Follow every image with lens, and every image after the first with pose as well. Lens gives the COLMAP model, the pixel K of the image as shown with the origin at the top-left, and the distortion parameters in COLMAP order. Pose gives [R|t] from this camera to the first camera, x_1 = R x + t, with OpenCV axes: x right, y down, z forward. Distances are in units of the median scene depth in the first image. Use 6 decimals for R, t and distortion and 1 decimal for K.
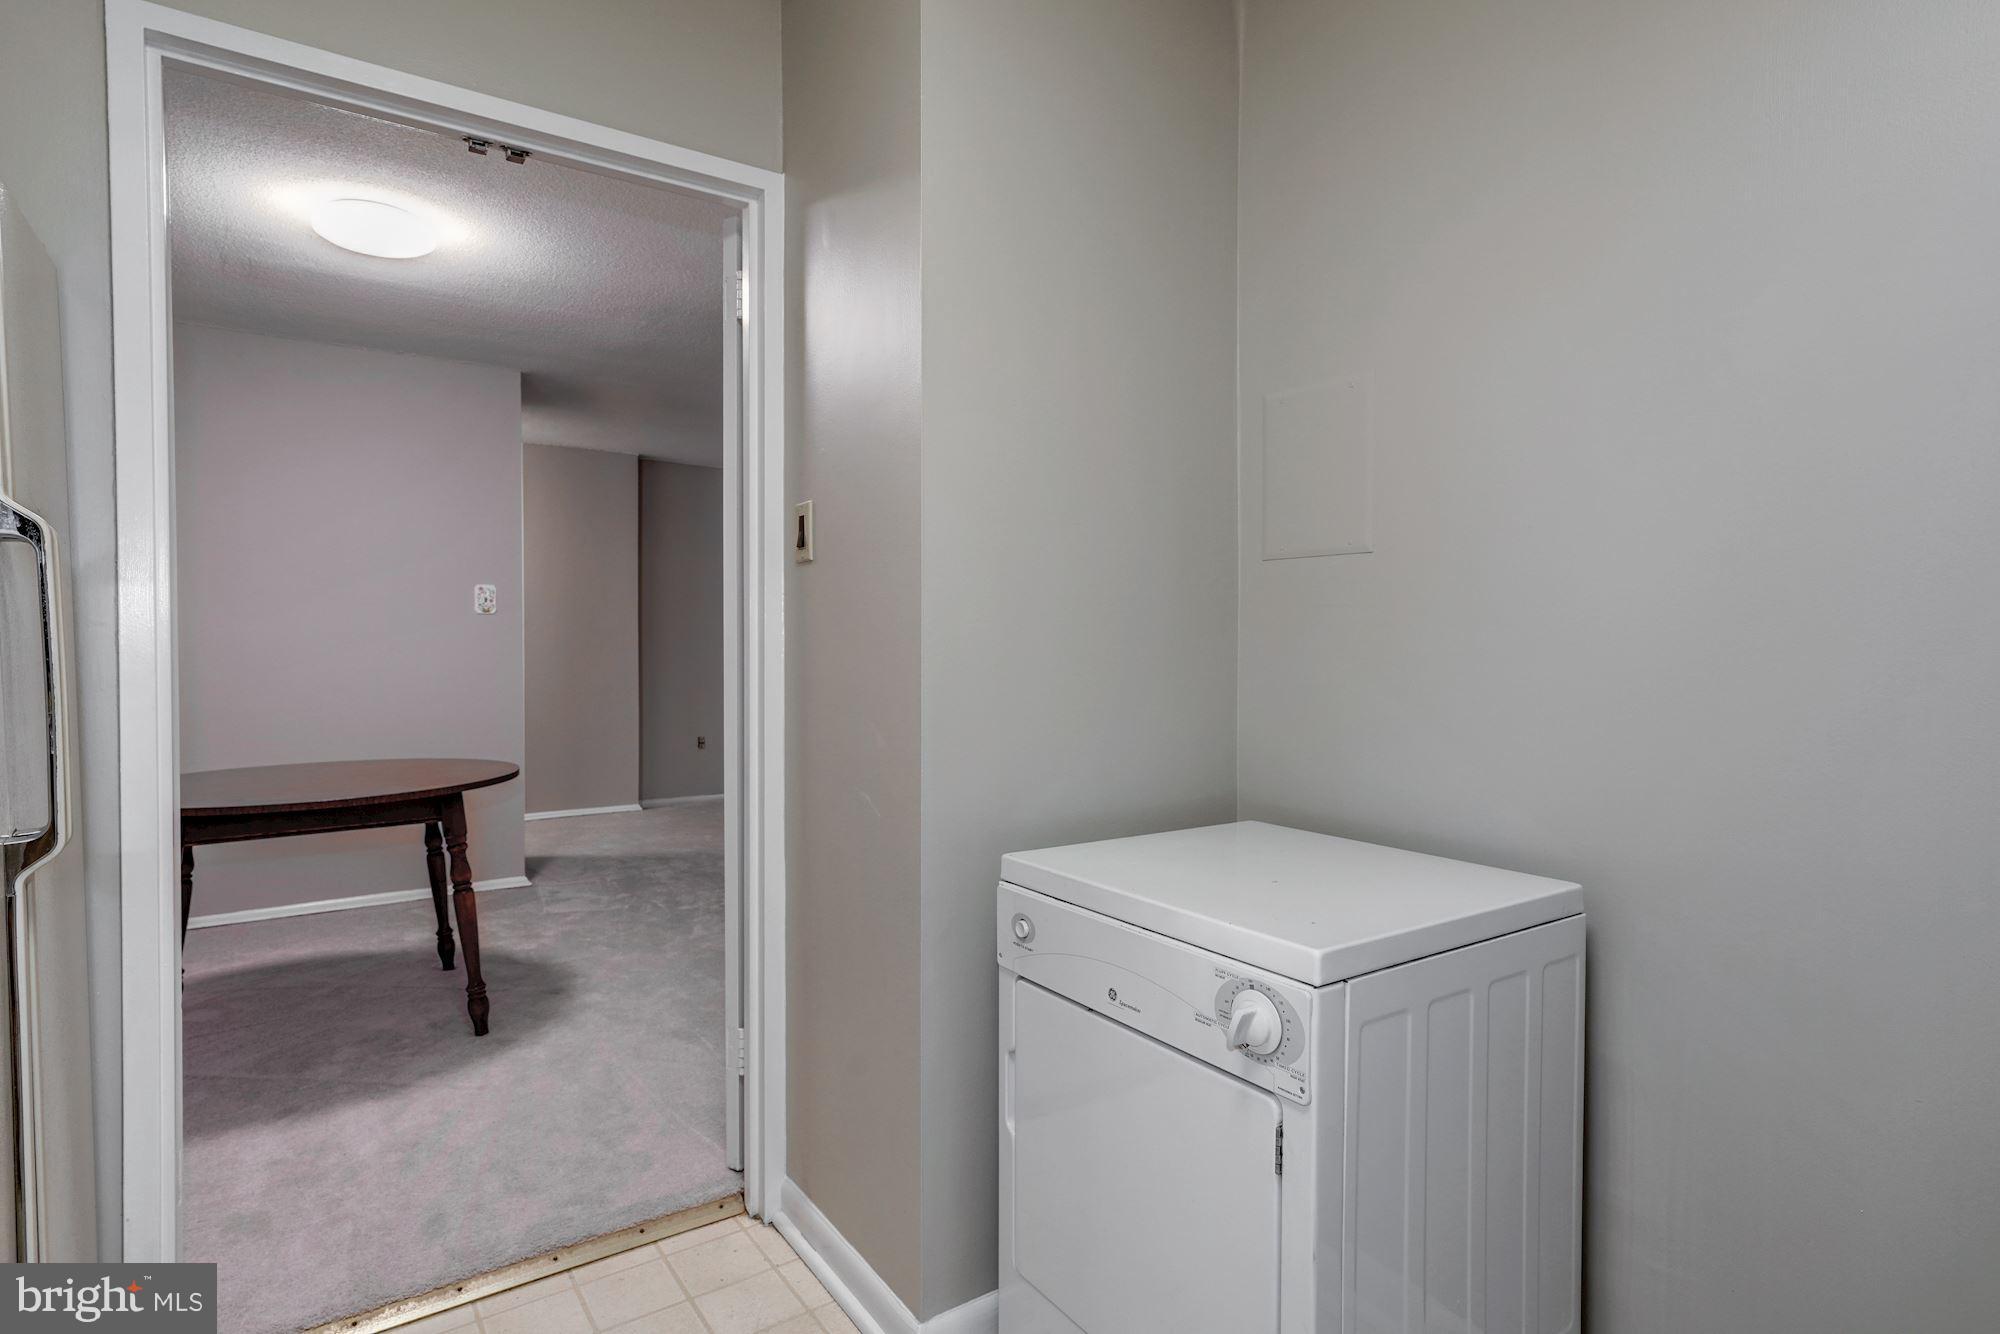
lens RADIAL K [[1024.8, 0, 1004.1], [0, 1024.8, 655.7], [0, 0, 1]] dist [0.009594, 0.002685]
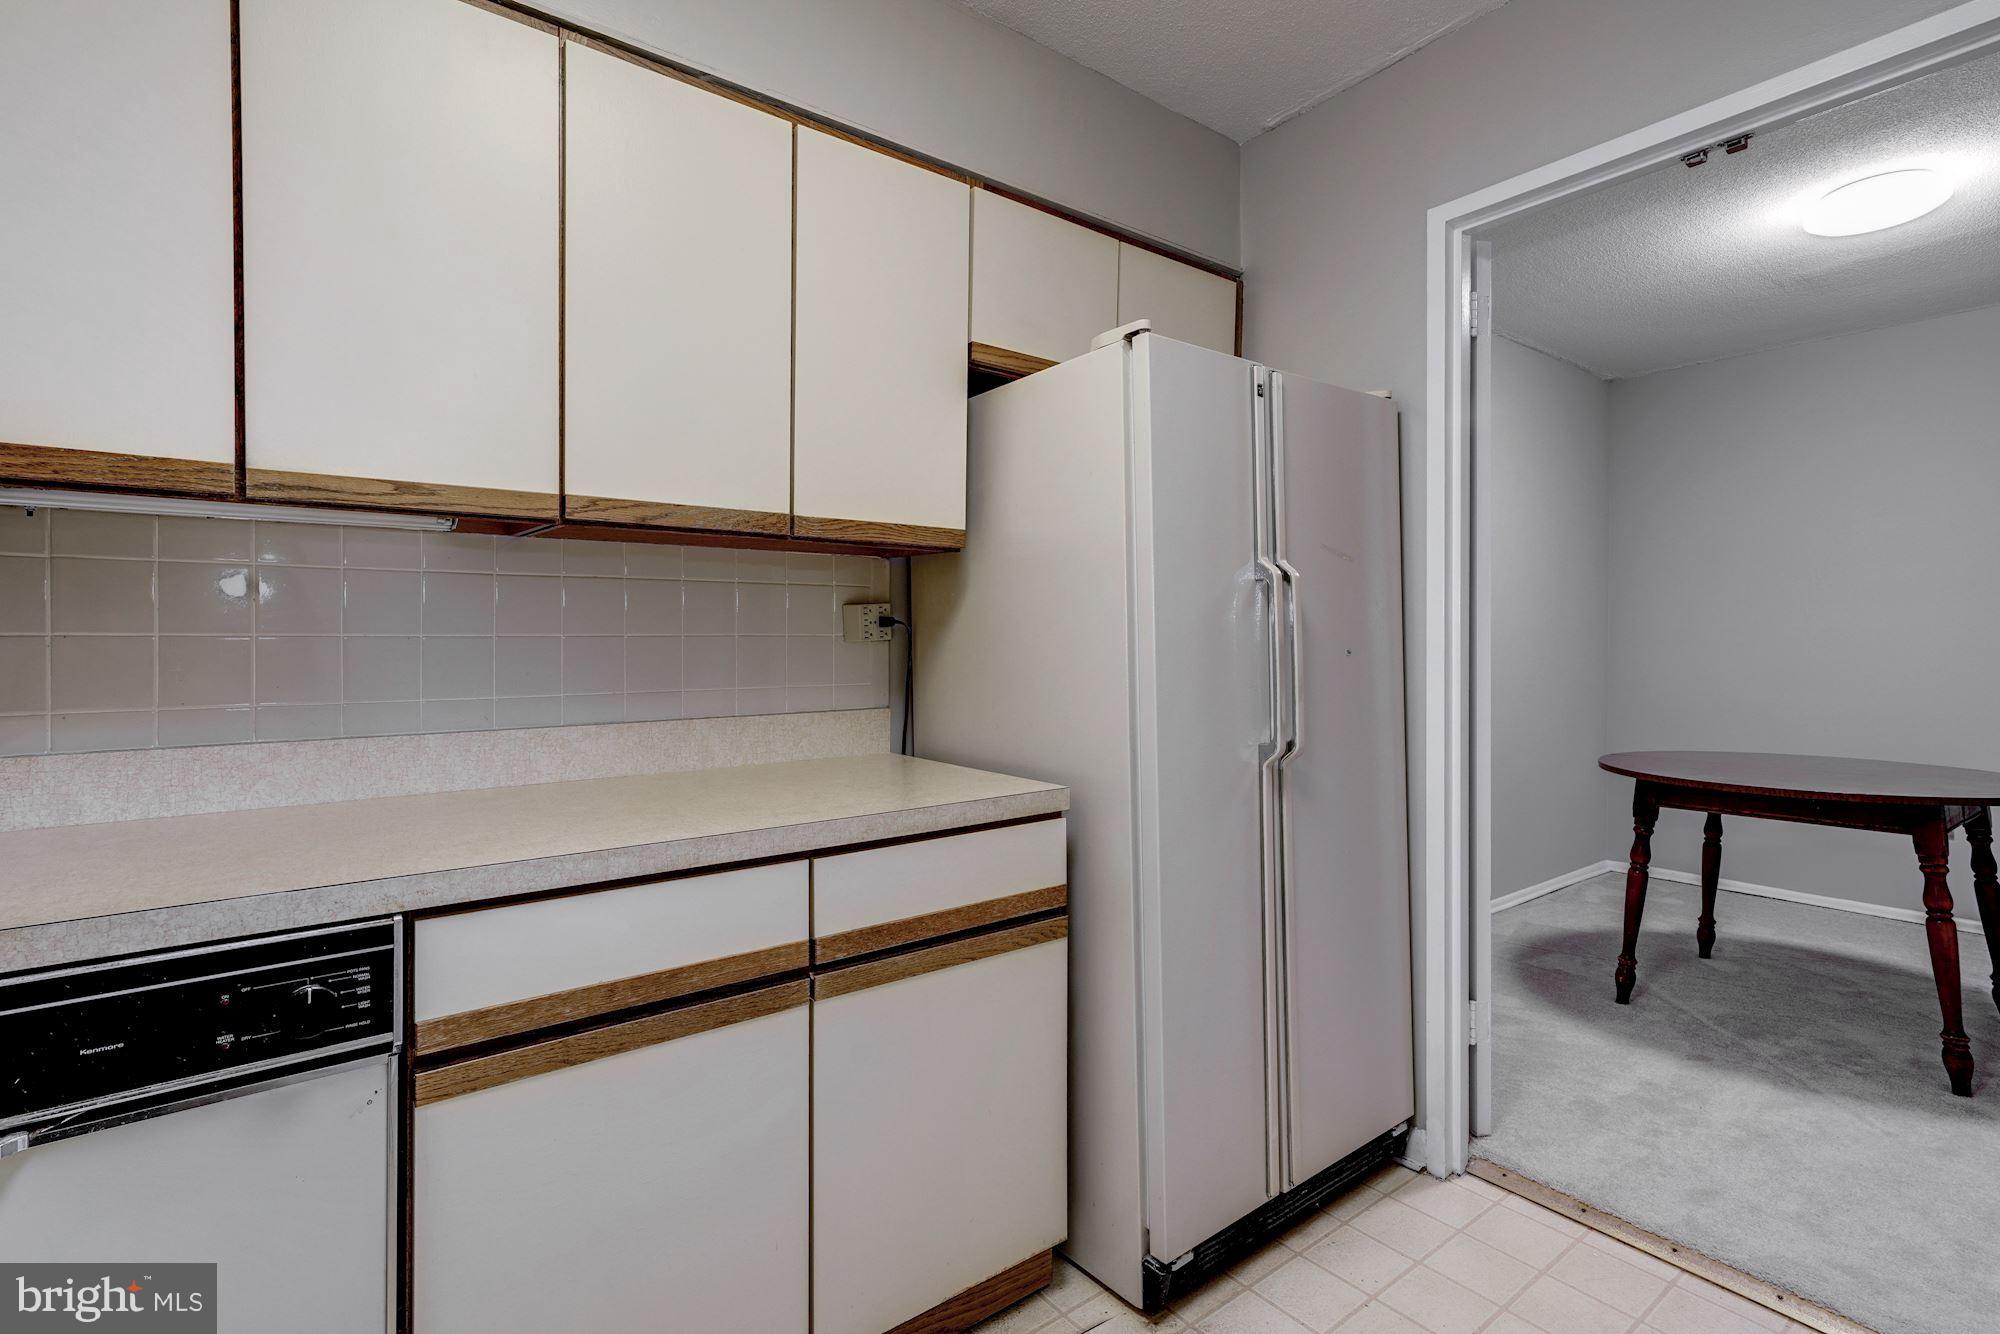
lens RADIAL K [[946.1, 0, 963.9], [0, 946.1, 640.0], [0, 0, 1]] dist [-0.001996, 0.000928]
pose [[0.017797, 0.002235, -0.999839, 0.331289], [-0.010225, 0.999946, 0.002053, -0.003852], [0.999789, 0.010187, 0.017818, 0.194456]]
